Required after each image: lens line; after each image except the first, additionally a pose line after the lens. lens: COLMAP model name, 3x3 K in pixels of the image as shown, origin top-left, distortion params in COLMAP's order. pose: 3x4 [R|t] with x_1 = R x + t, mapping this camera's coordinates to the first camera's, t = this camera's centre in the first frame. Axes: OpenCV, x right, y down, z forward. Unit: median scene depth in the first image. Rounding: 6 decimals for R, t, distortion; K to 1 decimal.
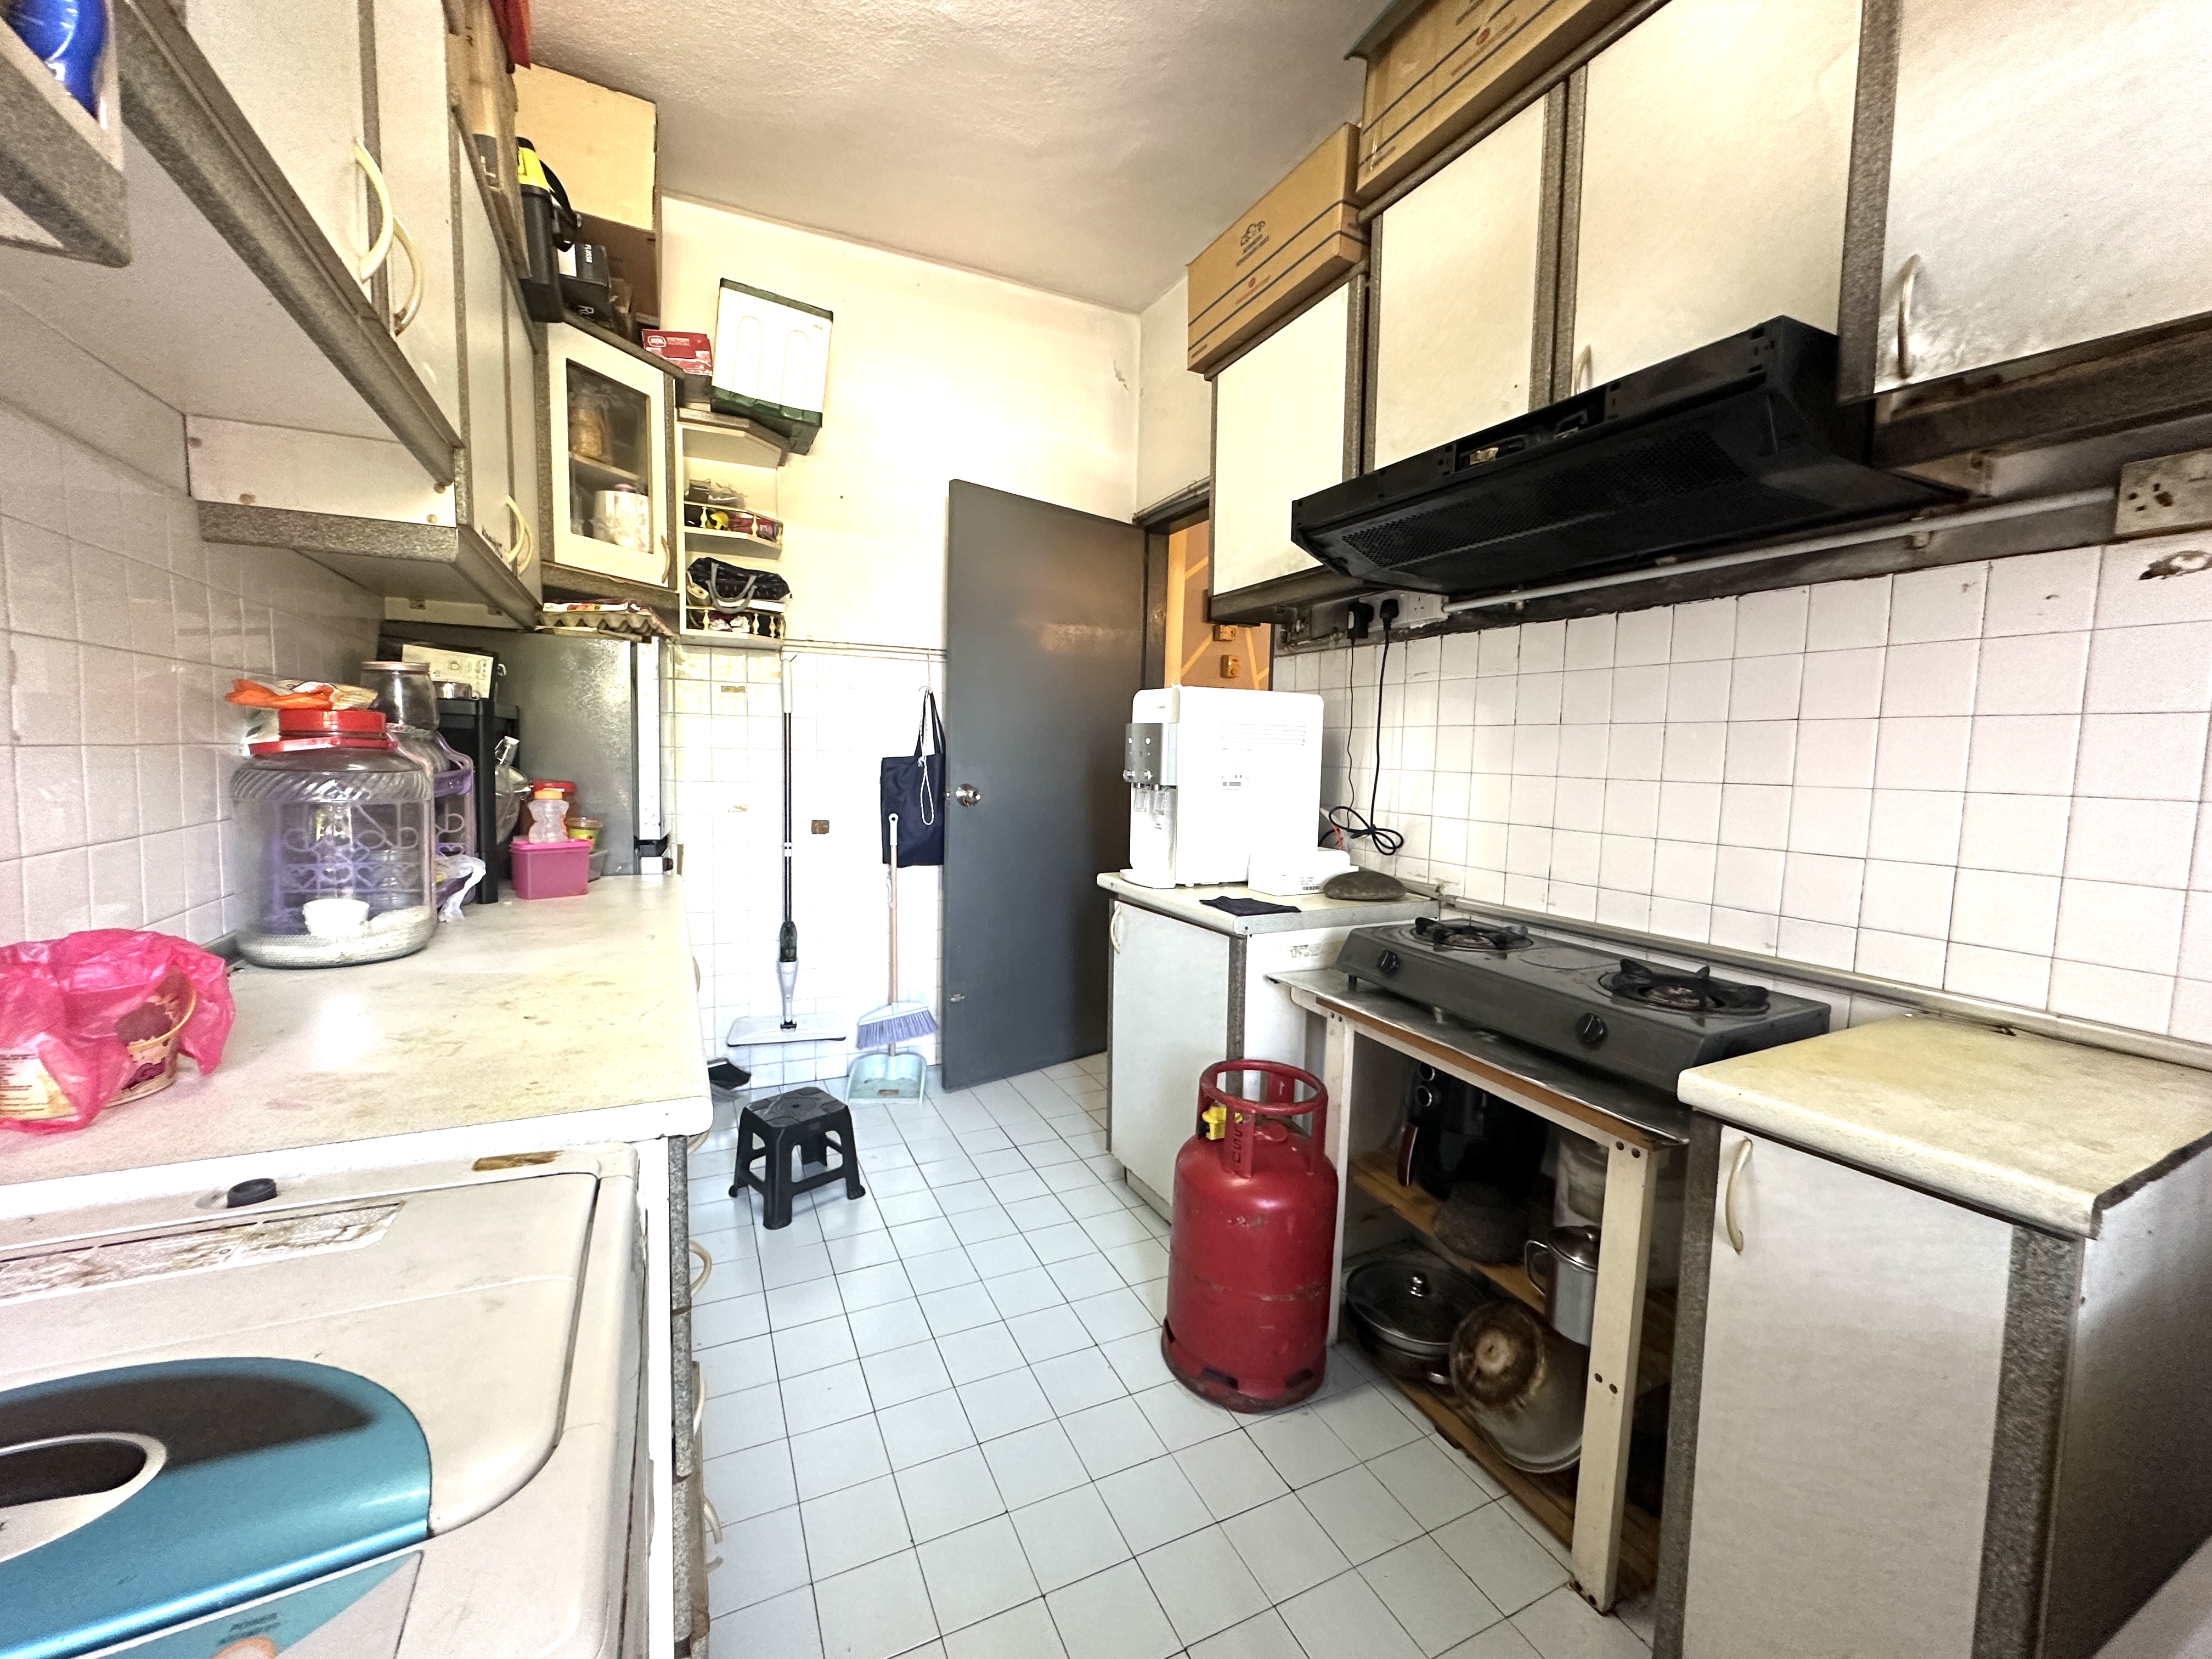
lens RADIAL K [[883.4, 0, 1106.7], [0, 883.4, 826.5], [0, 0, 1]] dist [-0.003799, -0.000294]
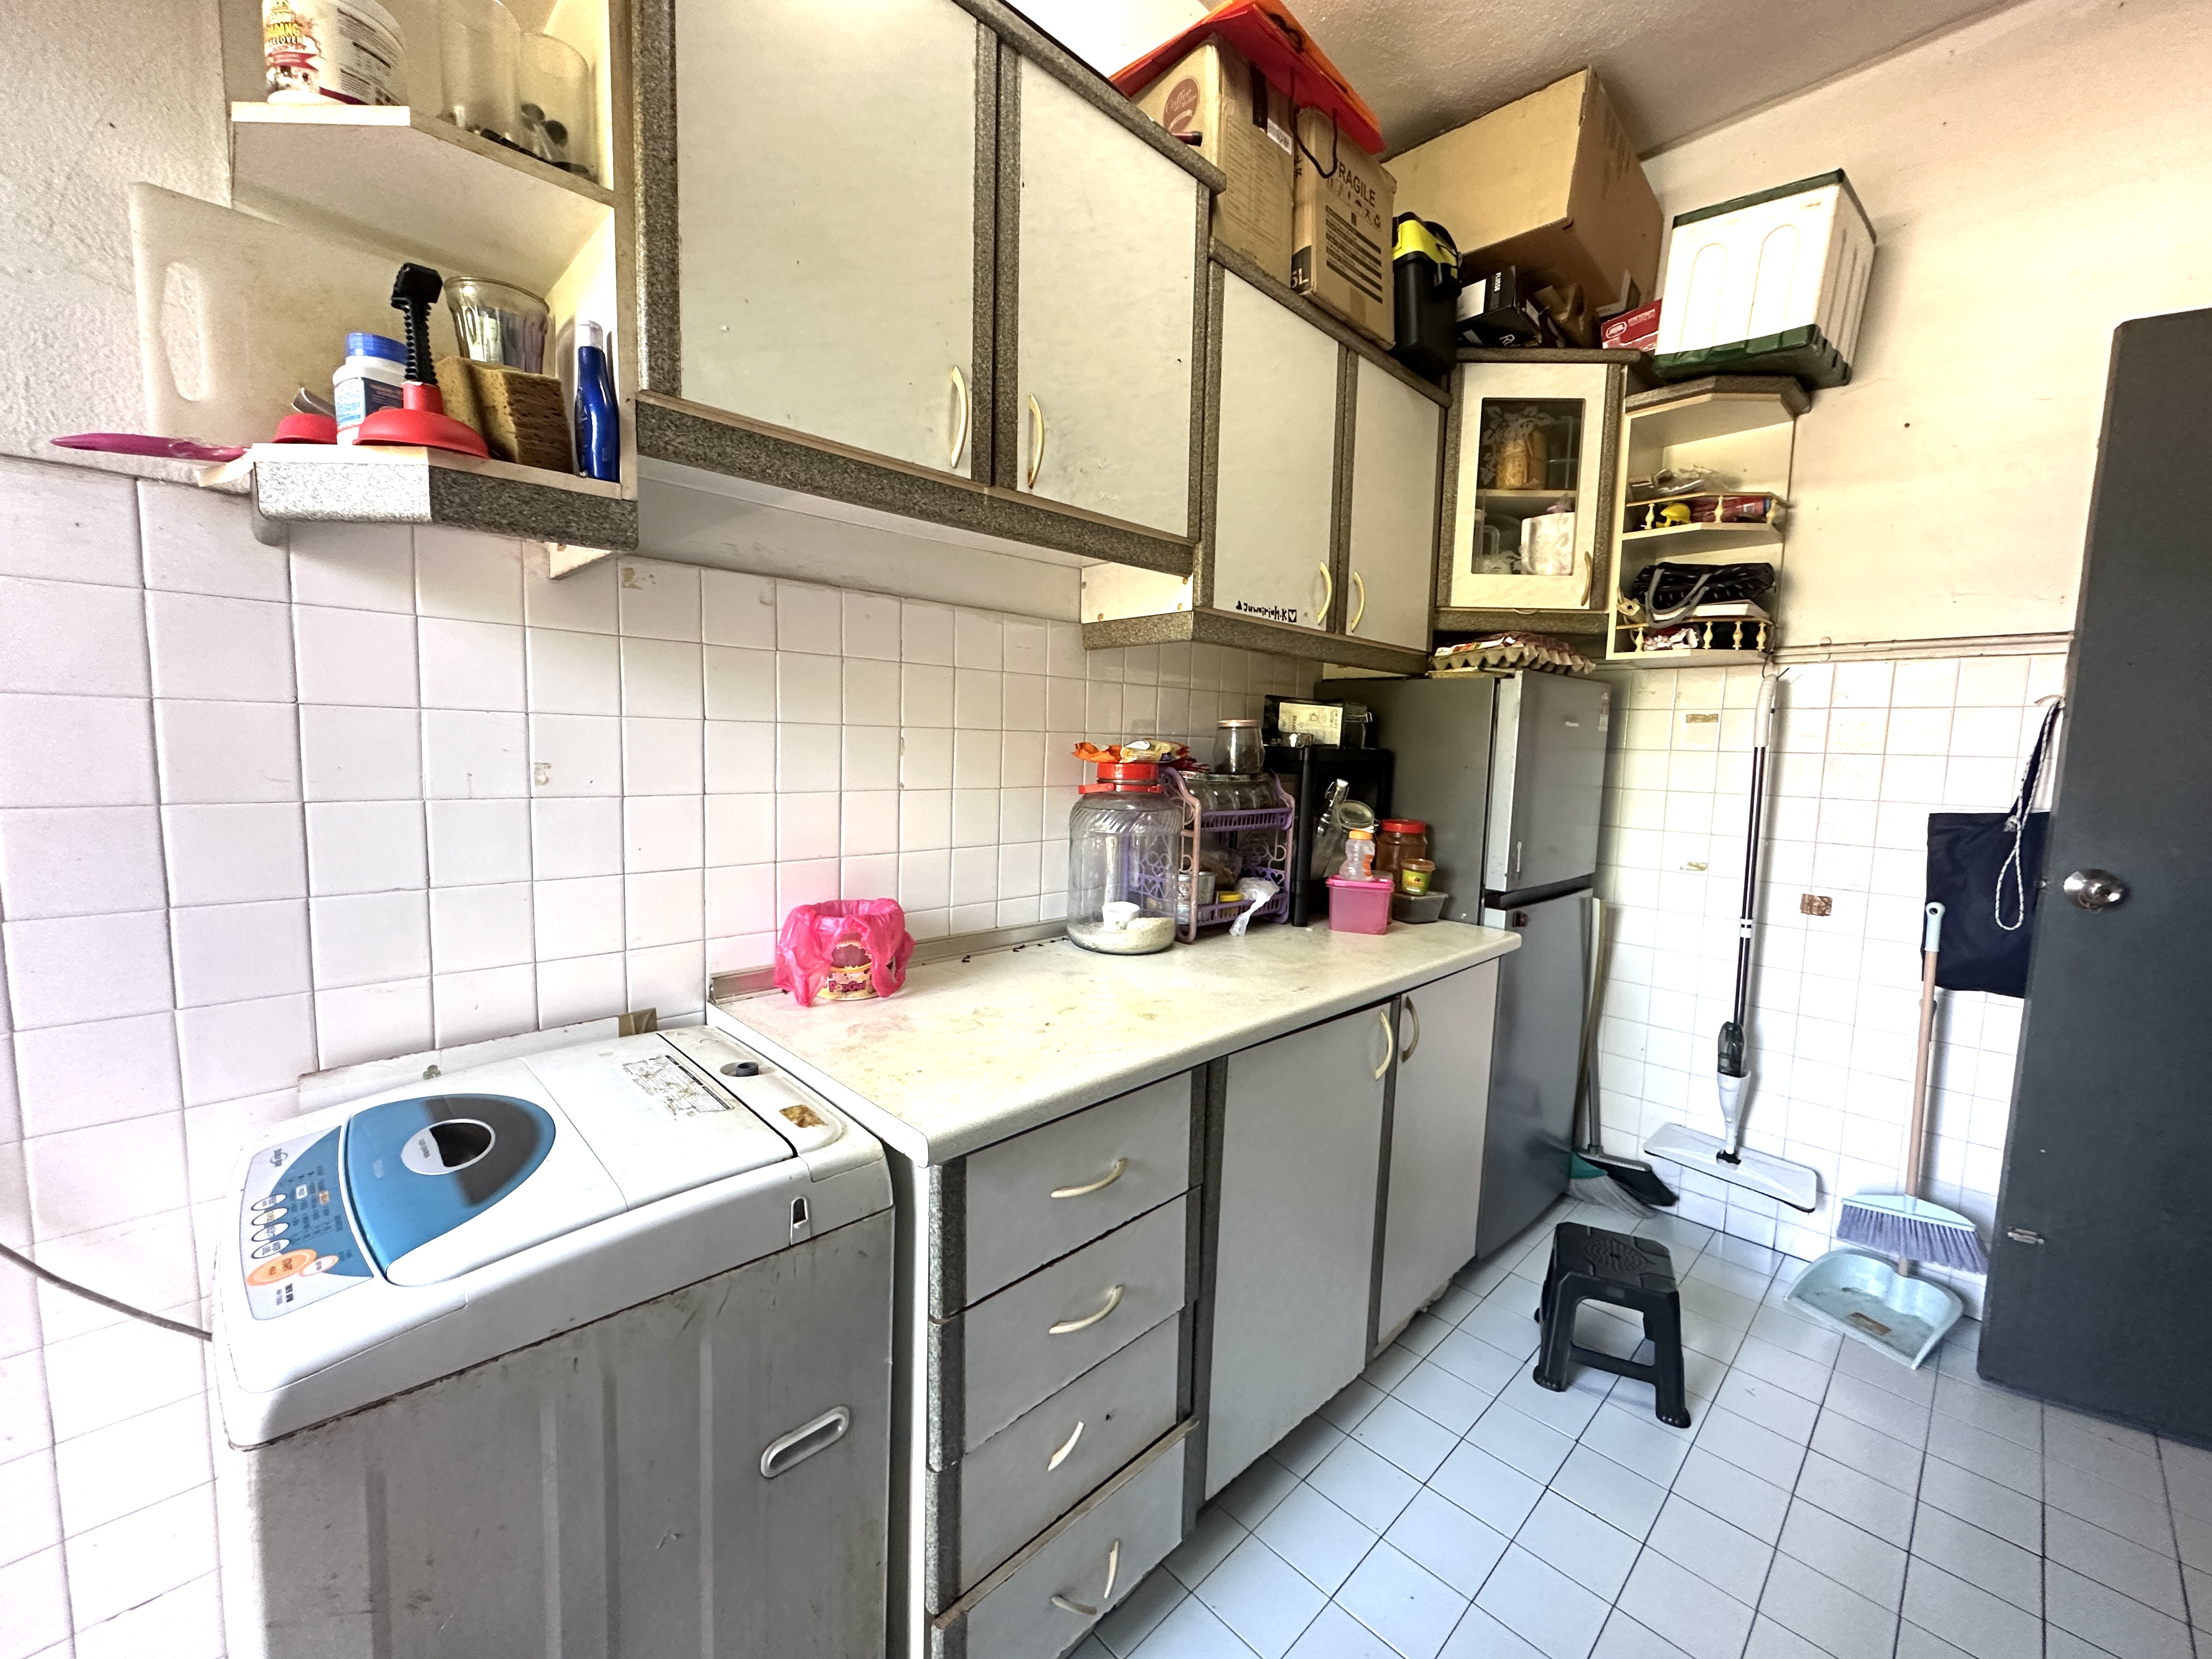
lens RADIAL K [[881.0, 0, 1106.8], [0, 881.0, 829.0], [0, 0, 1]] dist [-0.004763, 0.000674]
pose [[0.308596, 0.073583, -0.948343, 0.197740], [-0.096979, 0.994242, 0.045587, -0.044735], [0.946236, 0.077902, 0.313955, 0.276905]]
